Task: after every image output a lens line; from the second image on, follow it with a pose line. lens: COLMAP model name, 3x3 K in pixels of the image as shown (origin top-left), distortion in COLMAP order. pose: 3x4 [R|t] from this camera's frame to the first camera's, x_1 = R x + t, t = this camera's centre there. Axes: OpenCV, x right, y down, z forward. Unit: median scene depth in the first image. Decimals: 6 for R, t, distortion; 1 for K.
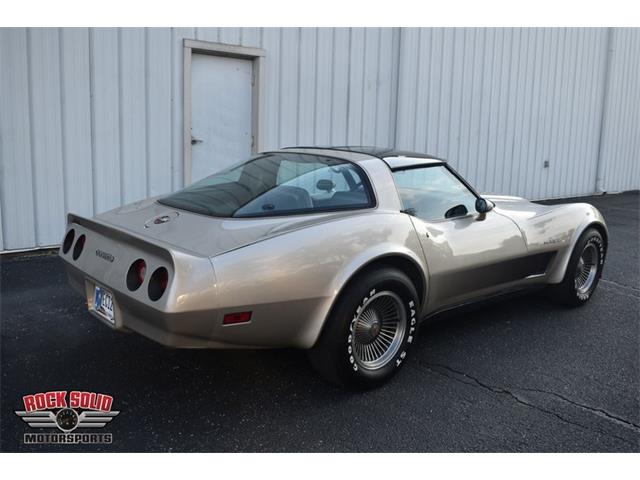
lens RADIAL K [[574.1, 0, 316.2], [0, 574.1, 244.2], [0, 0, 1]] dist [-0.084310, 0.019201]
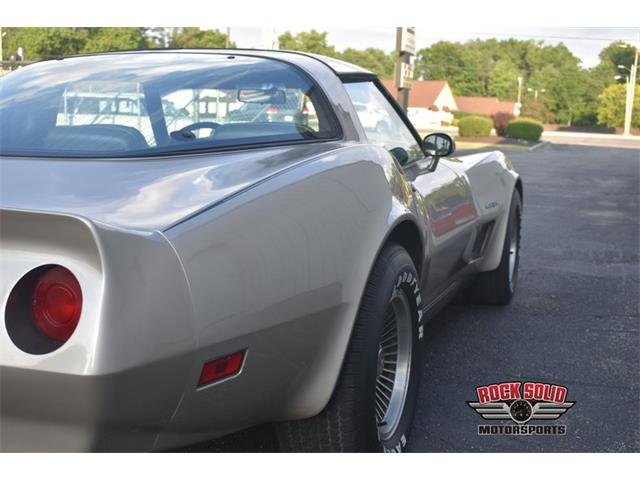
lens RADIAL K [[856.4, 0, 318.2], [0, 856.4, 235.7], [0, 0, 1]] dist [-0.008467, 0.000000]
pose [[0.880147, -0.077379, 0.468352, -0.254795], [0.097221, 0.995095, -0.018297, 0.032521], [-0.464638, 0.061637, 0.883353, 0.264353]]
